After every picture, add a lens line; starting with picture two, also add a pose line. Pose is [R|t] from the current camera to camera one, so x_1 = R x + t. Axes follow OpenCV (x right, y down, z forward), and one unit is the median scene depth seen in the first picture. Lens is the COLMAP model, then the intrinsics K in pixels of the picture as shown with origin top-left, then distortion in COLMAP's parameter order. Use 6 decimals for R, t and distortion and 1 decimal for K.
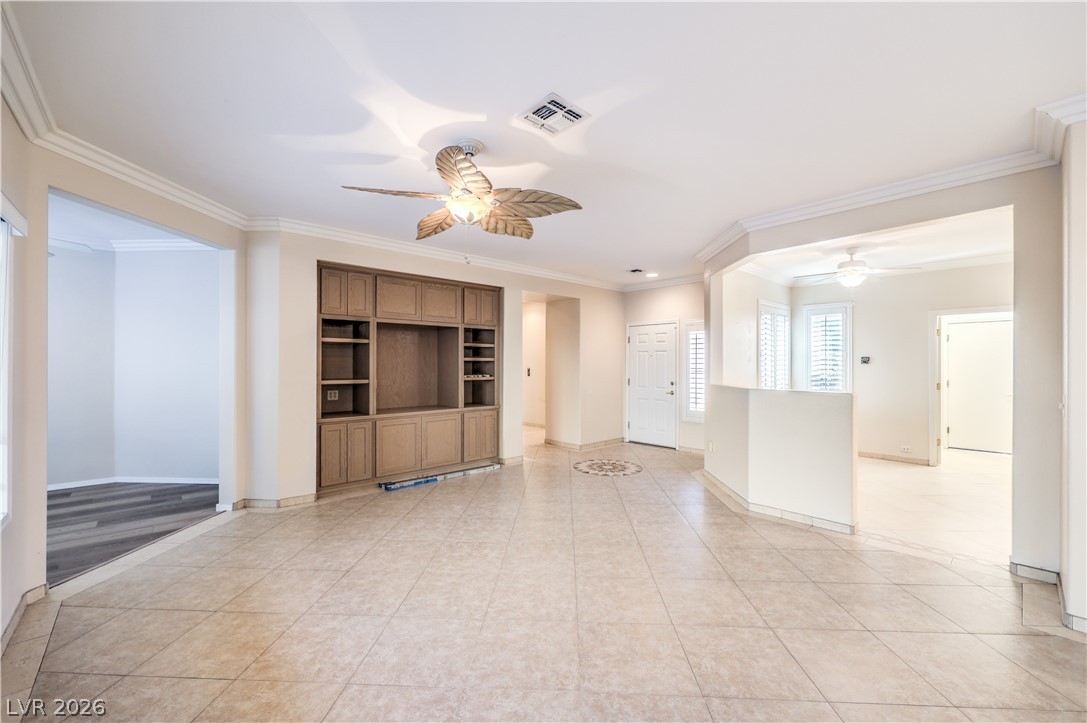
lens RADIAL K [[436.4, 0, 556.7], [0, 436.4, 366.3], [0, 0, 1]] dist [-0.006246, 0.000646]
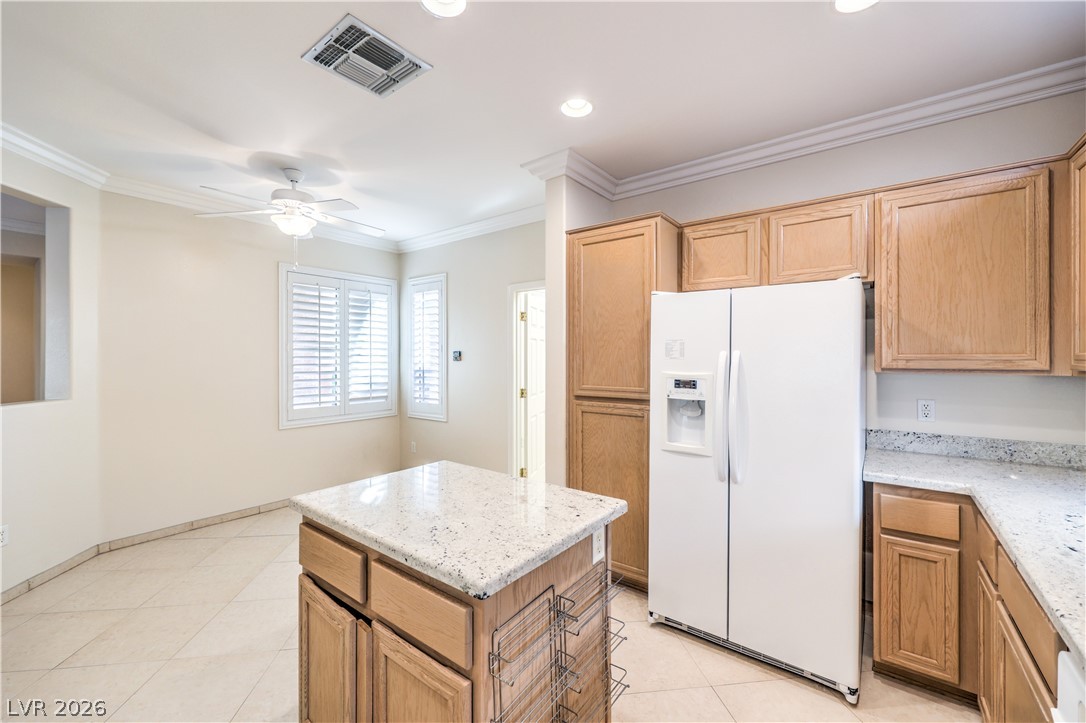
lens RADIAL K [[436.0, 0, 559.8], [0, 436.0, 357.1], [0, 0, 1]] dist [-0.006246, 0.000646]
pose [[0.982283, -0.001893, 0.187396, 0.954533], [0.002516, 0.999992, -0.003086, -0.012533], [-0.187389, 0.003503, 0.982280, 0.356845]]
